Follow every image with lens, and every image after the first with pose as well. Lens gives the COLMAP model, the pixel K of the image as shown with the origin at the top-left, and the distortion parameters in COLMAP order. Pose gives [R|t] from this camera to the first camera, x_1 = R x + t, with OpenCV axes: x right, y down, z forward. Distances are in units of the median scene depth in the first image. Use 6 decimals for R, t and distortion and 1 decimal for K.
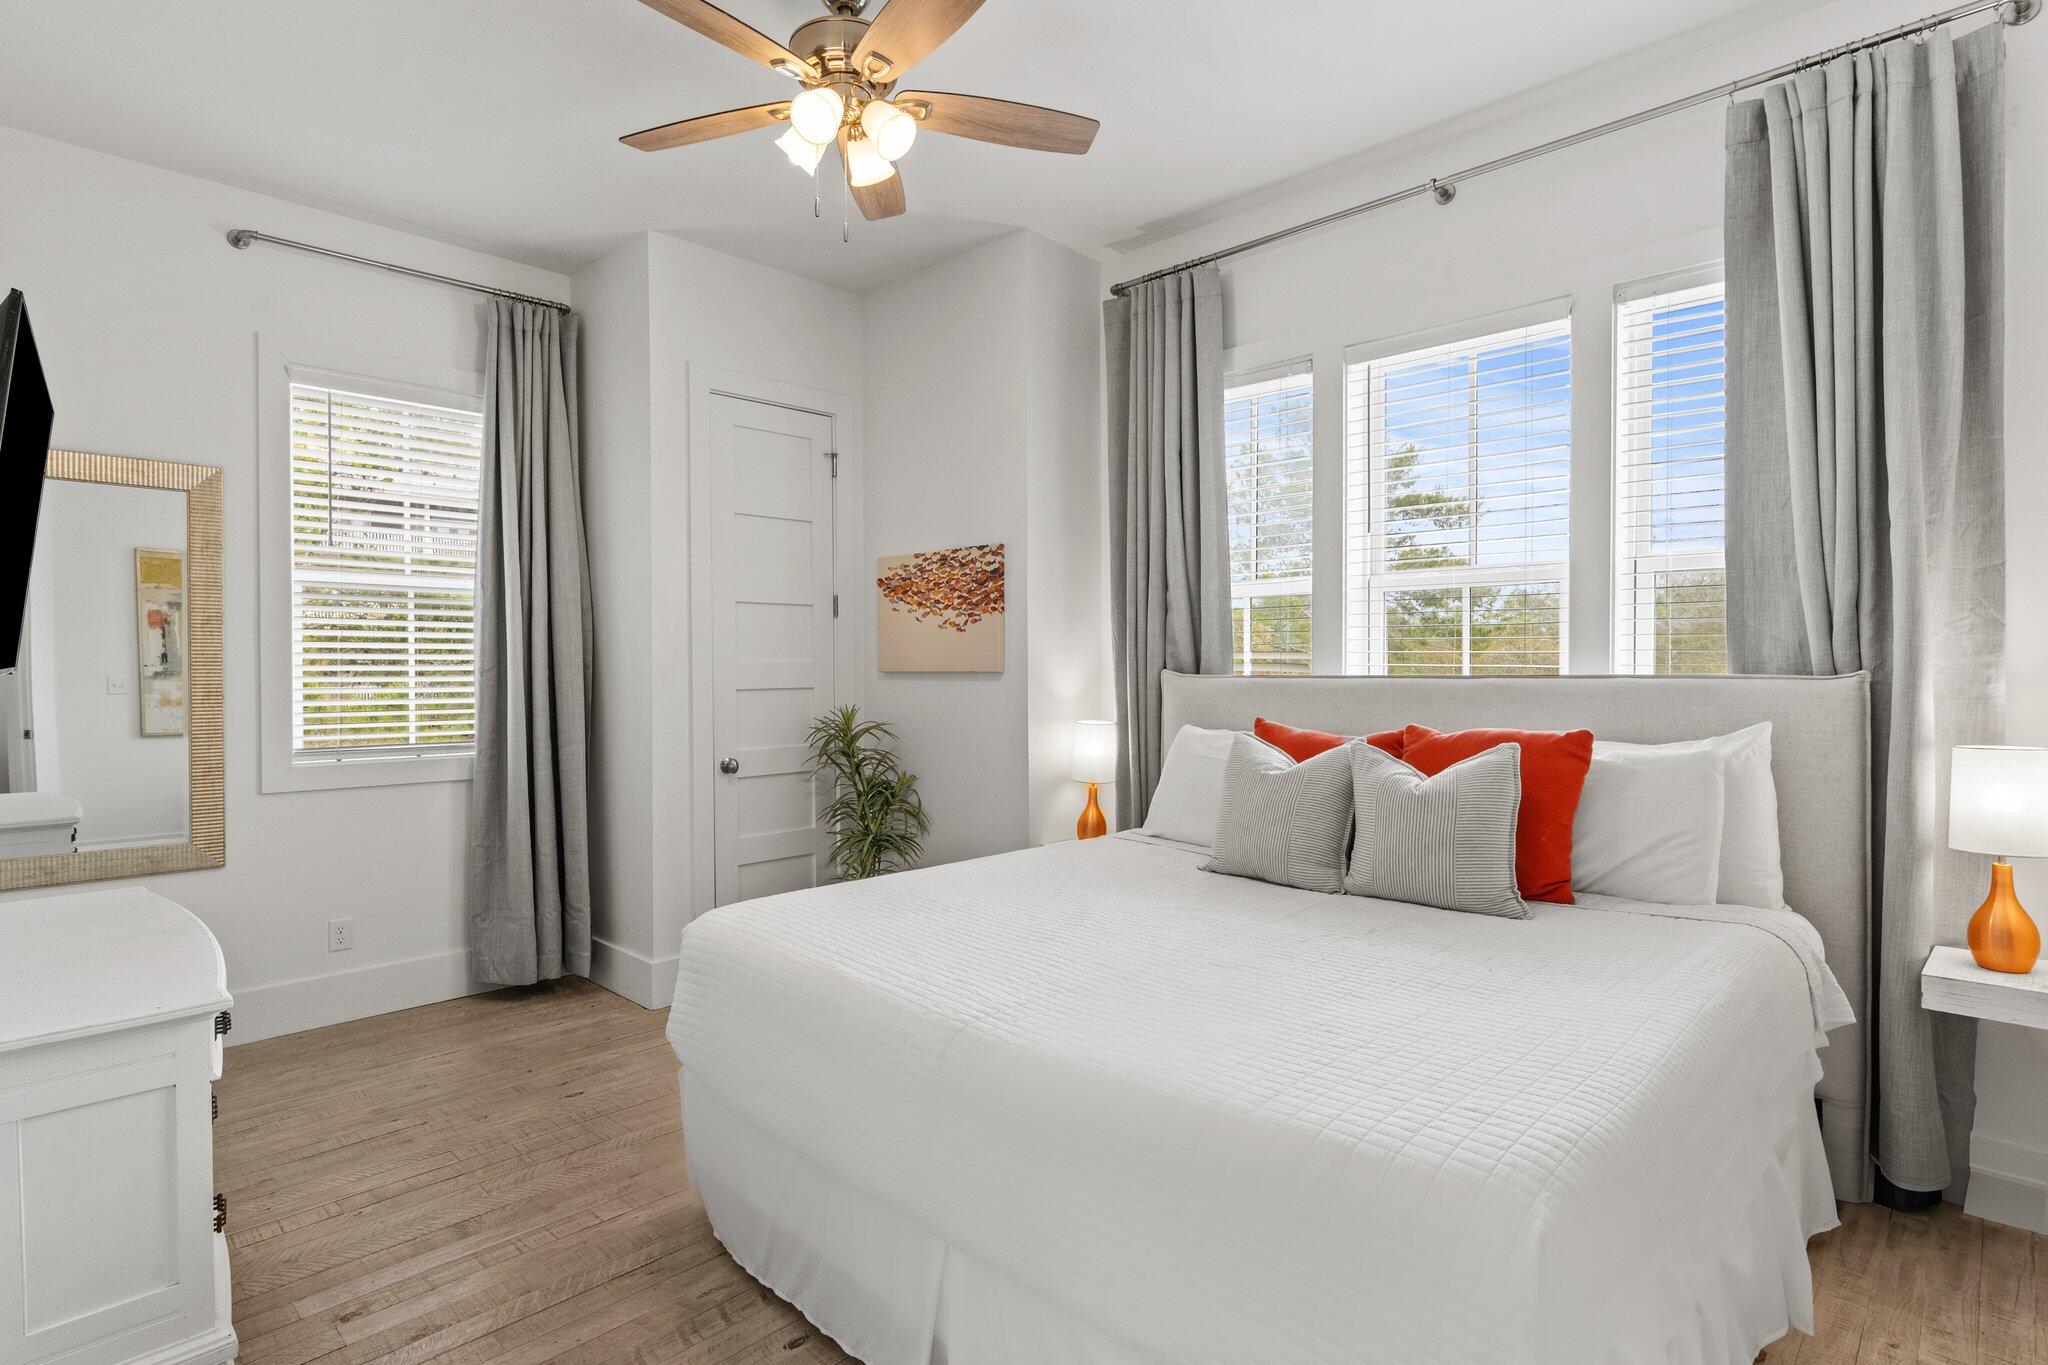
lens RADIAL K [[1010.9, 0, 1004.5], [0, 1010.9, 678.2], [0, 0, 1]] dist [-0.011651, 0.000255]
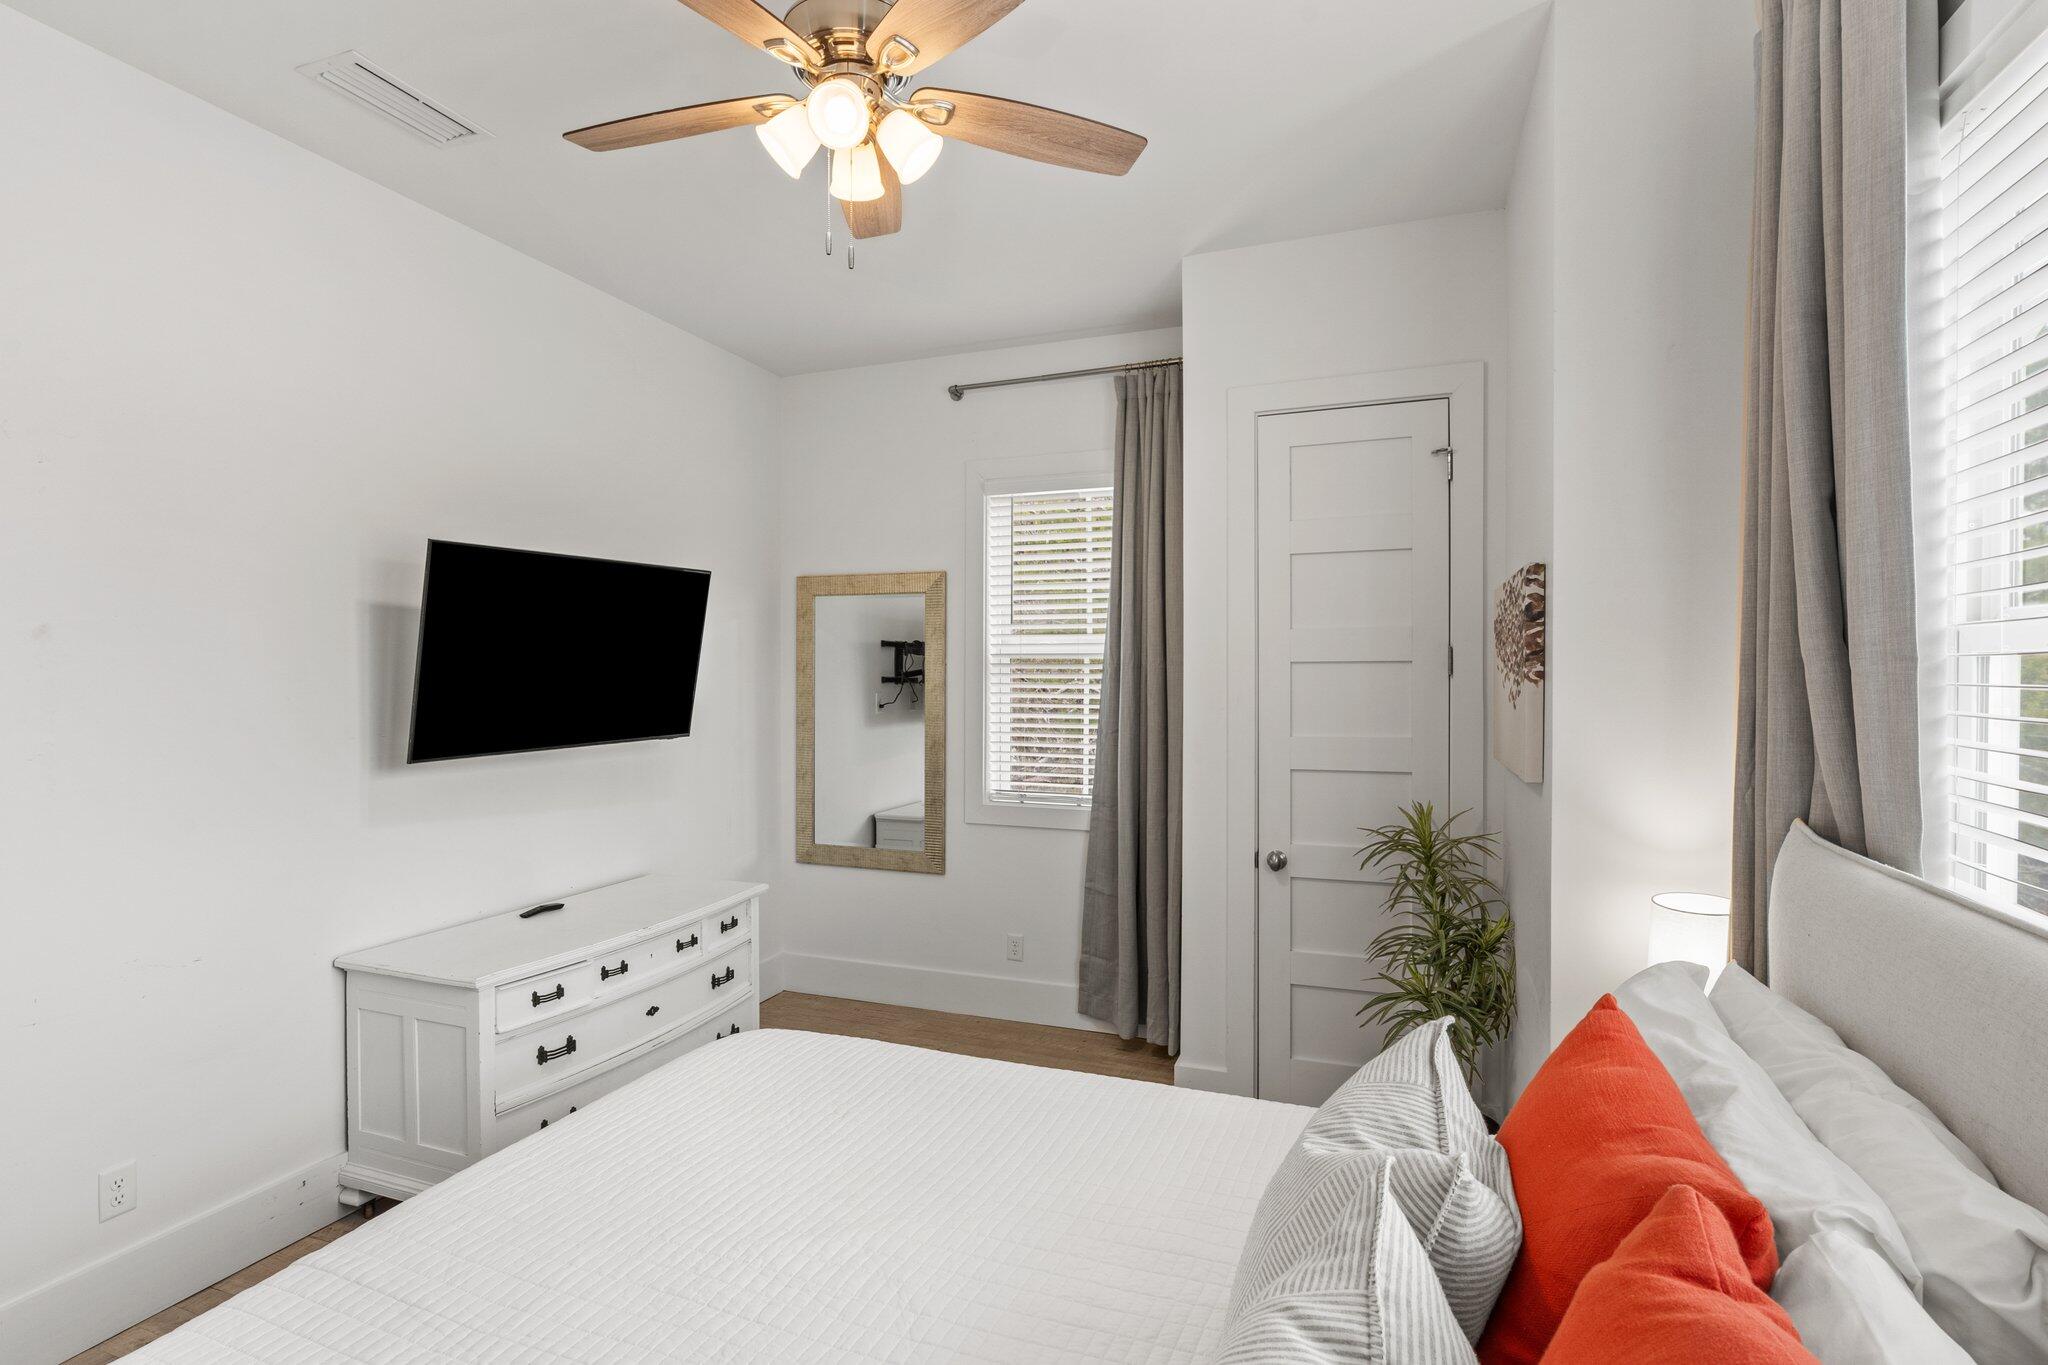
lens RADIAL K [[988.6, 0, 1024.0], [0, 988.6, 682.5], [0, 0, 1]] dist [0.000054, 0.000284]
pose [[0.402200, 0.008264, -0.915515, 0.401089], [-0.007876, 0.999953, 0.005566, -0.065070], [0.915518, 0.004972, 0.402246, 0.498151]]
